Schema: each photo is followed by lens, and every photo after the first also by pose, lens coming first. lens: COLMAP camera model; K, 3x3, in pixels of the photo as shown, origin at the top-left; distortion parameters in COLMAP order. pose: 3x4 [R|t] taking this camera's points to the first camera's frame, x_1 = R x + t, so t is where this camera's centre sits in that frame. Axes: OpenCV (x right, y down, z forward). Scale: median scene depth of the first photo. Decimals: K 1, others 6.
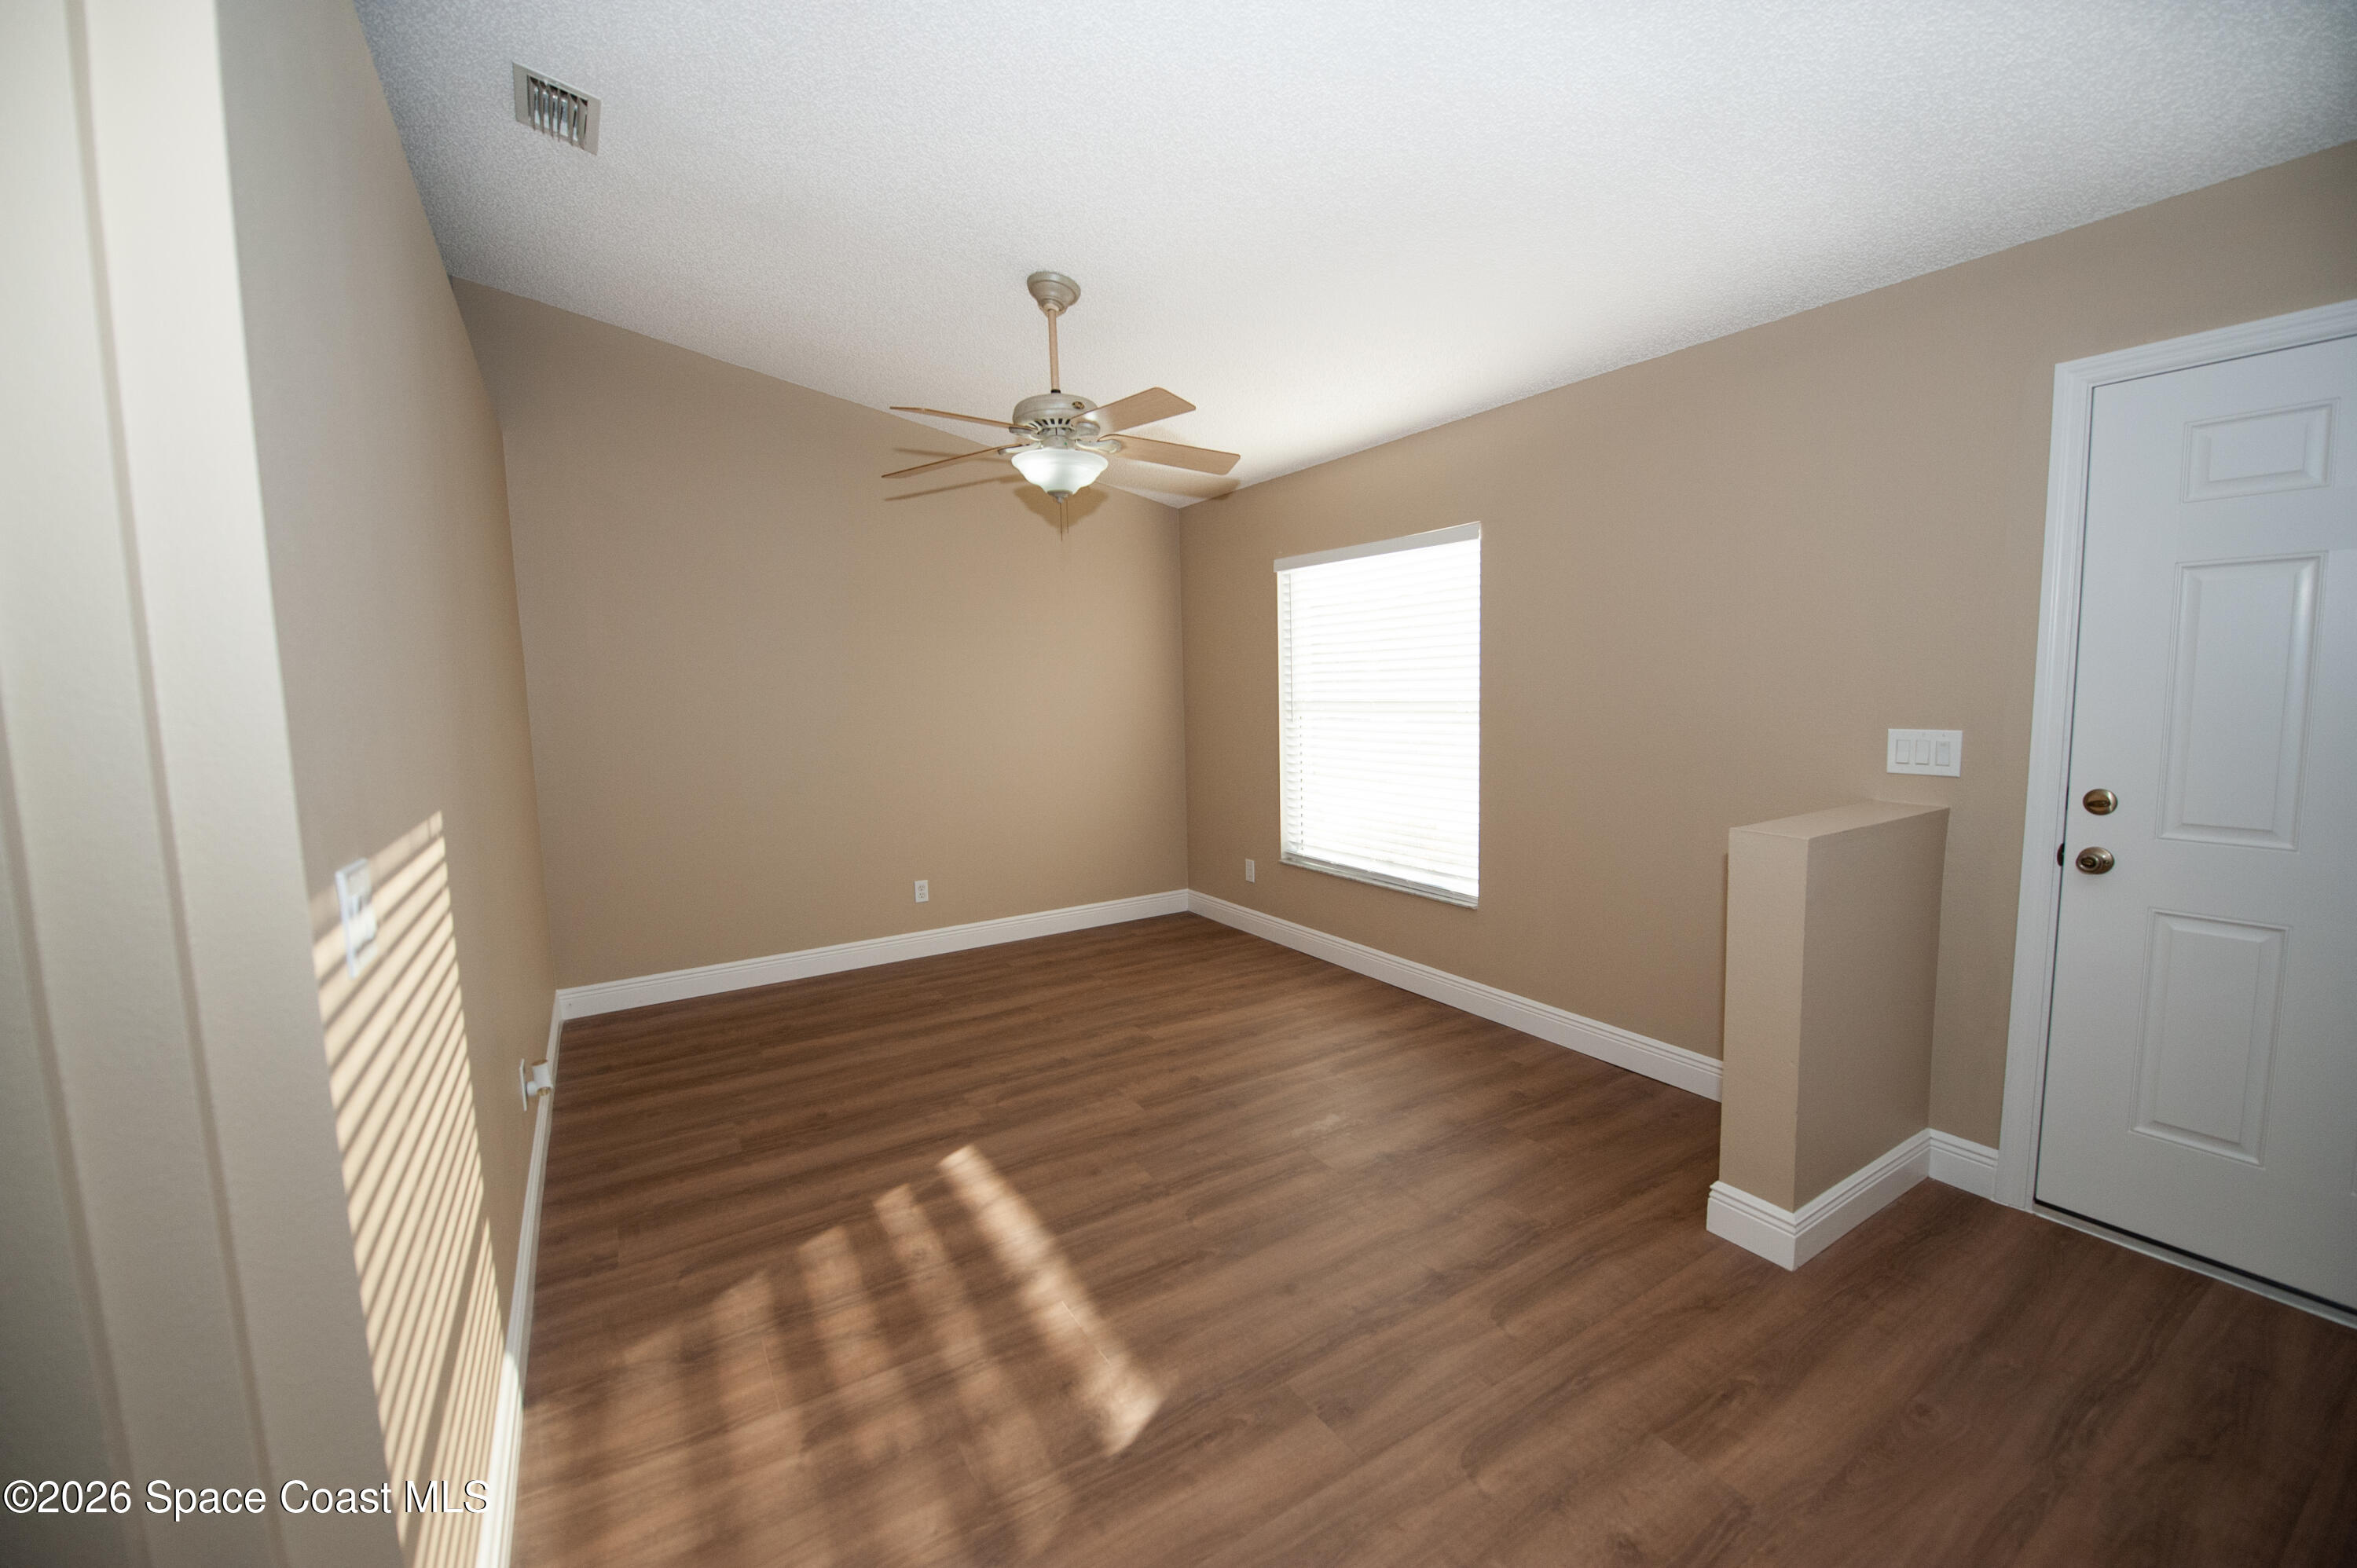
lens RADIAL K [[938.3, 0, 1173.5], [0, 938.3, 781.4], [0, 0, 1]] dist [-0.015608, -0.002543]
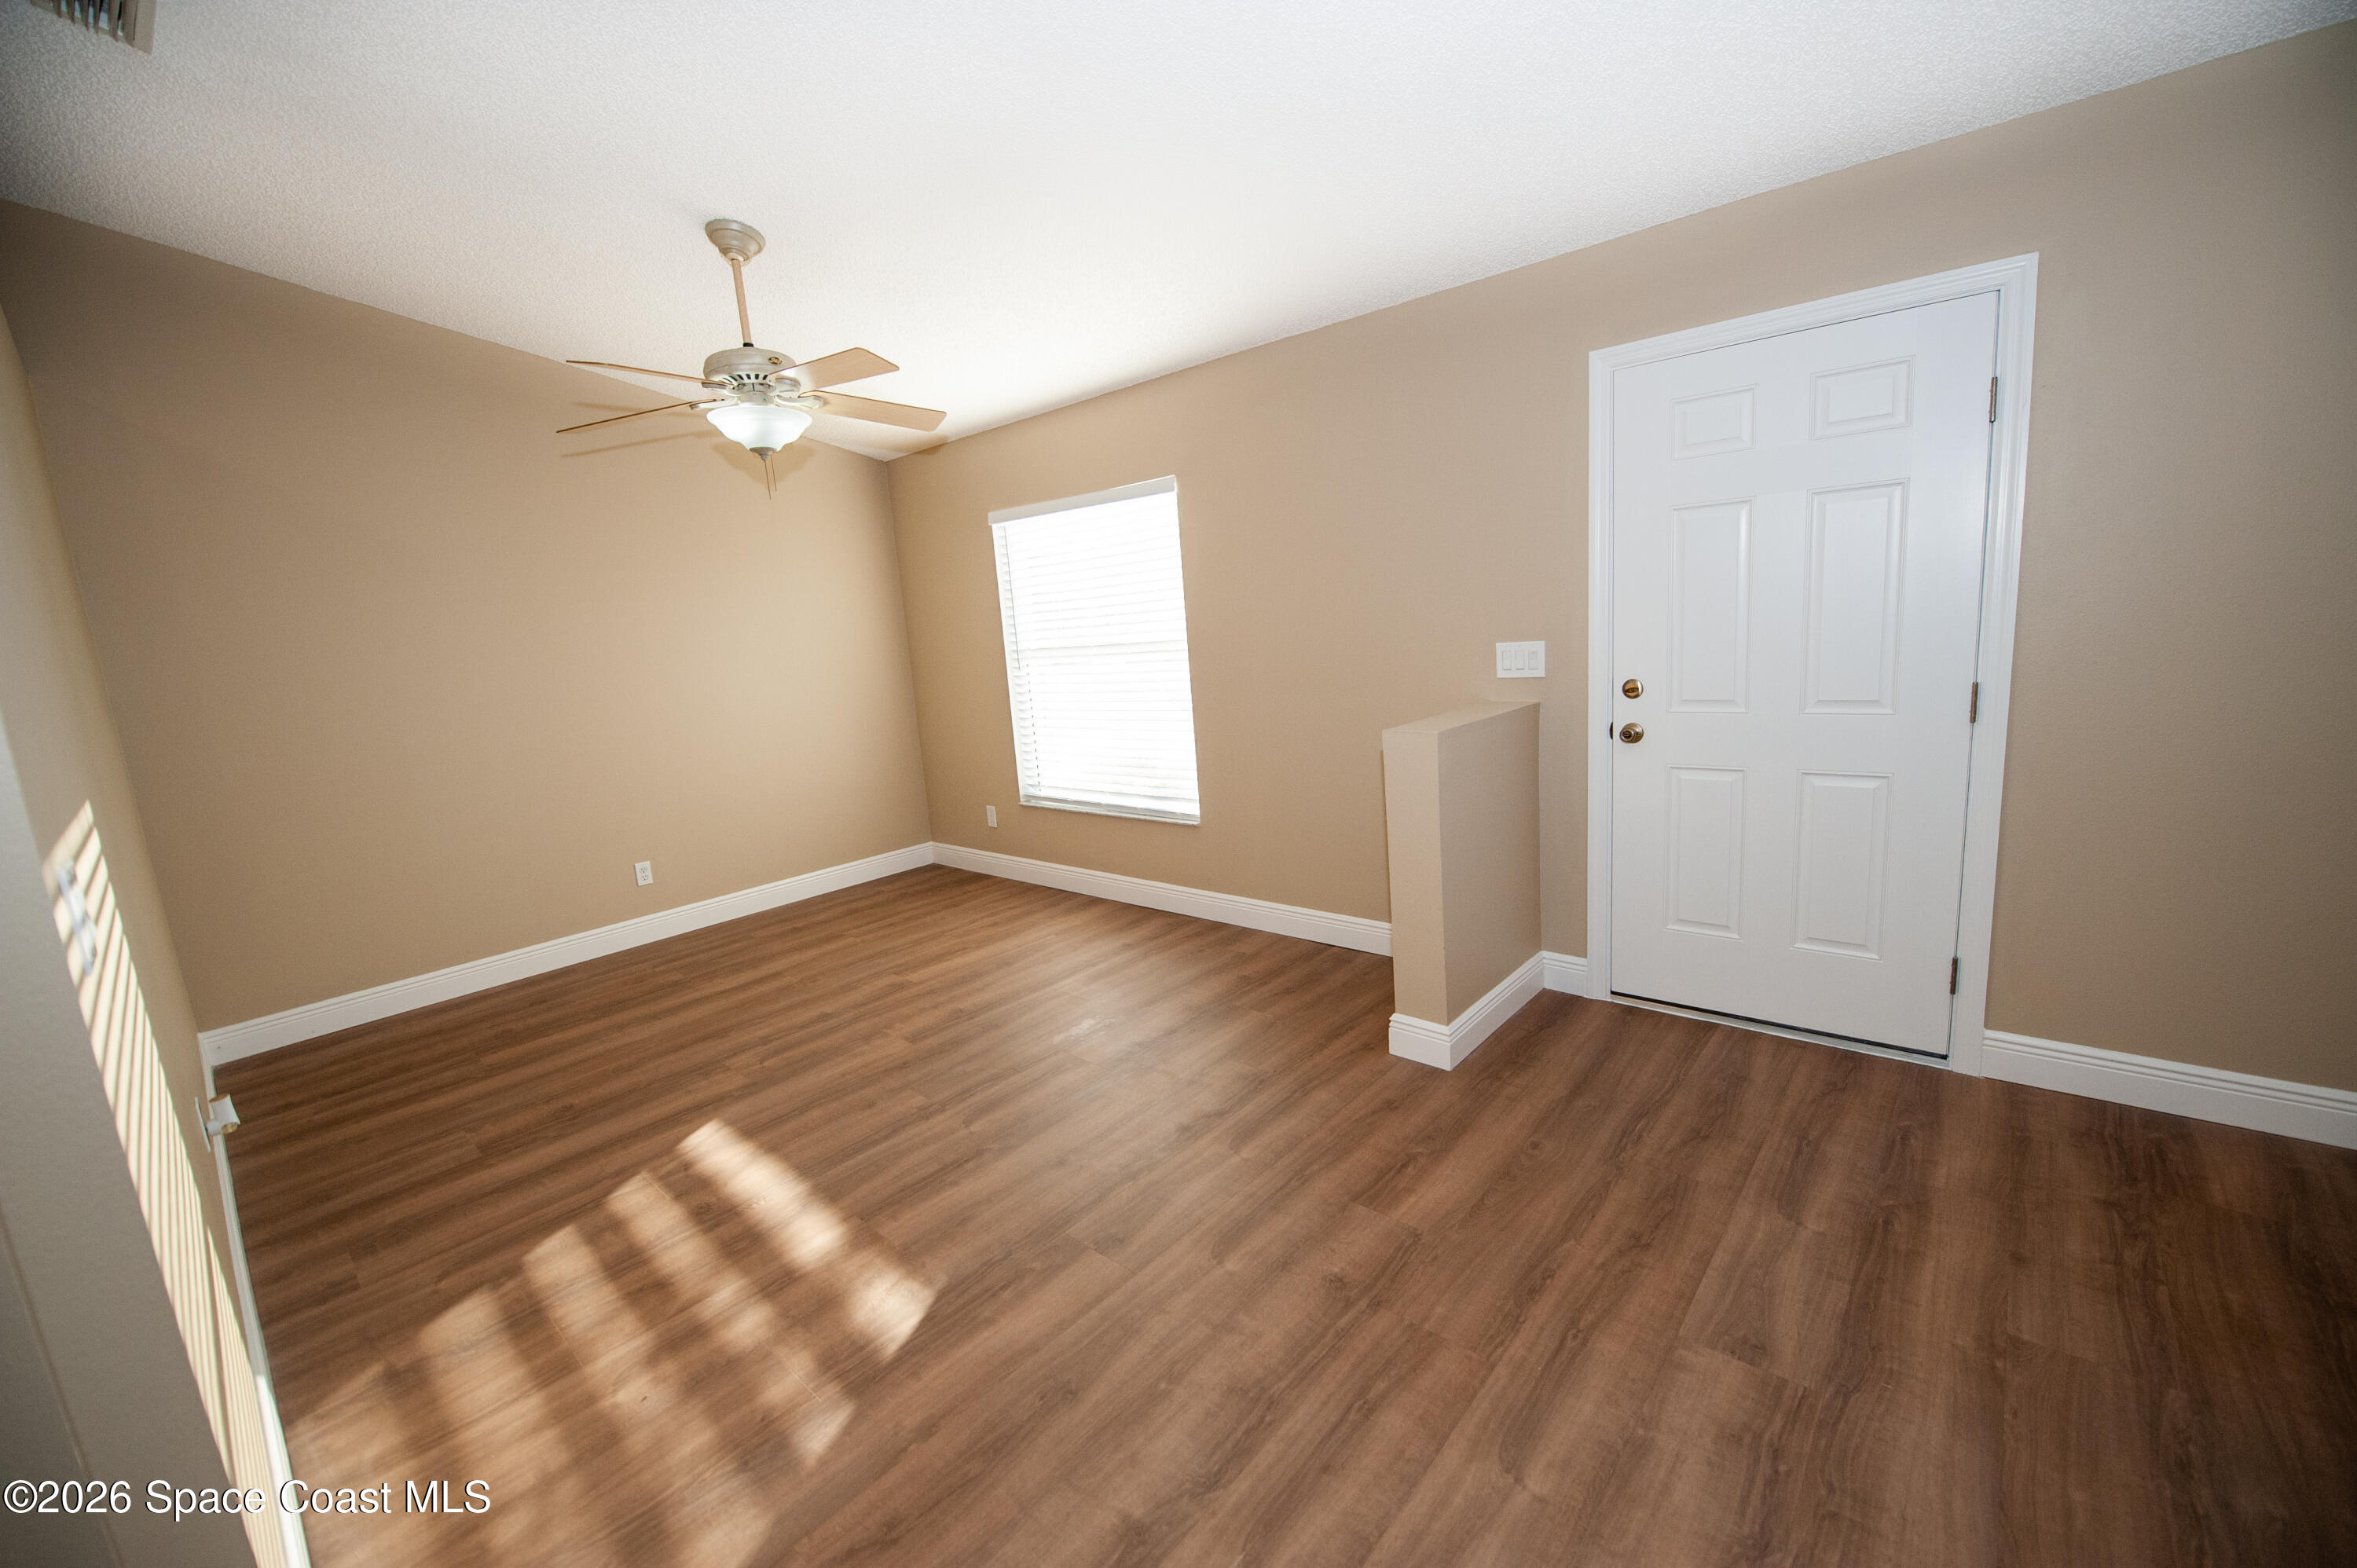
lens RADIAL K [[938.3, 0, 1178.1], [0, 938.3, 782.6], [0, 0, 1]] dist [-0.015608, -0.002543]
pose [[0.955862, -0.094194, 0.278307, -0.013051], [0.079377, 0.994784, 0.064061, 0.016311], [-0.282889, -0.039142, 0.958354, -0.102888]]
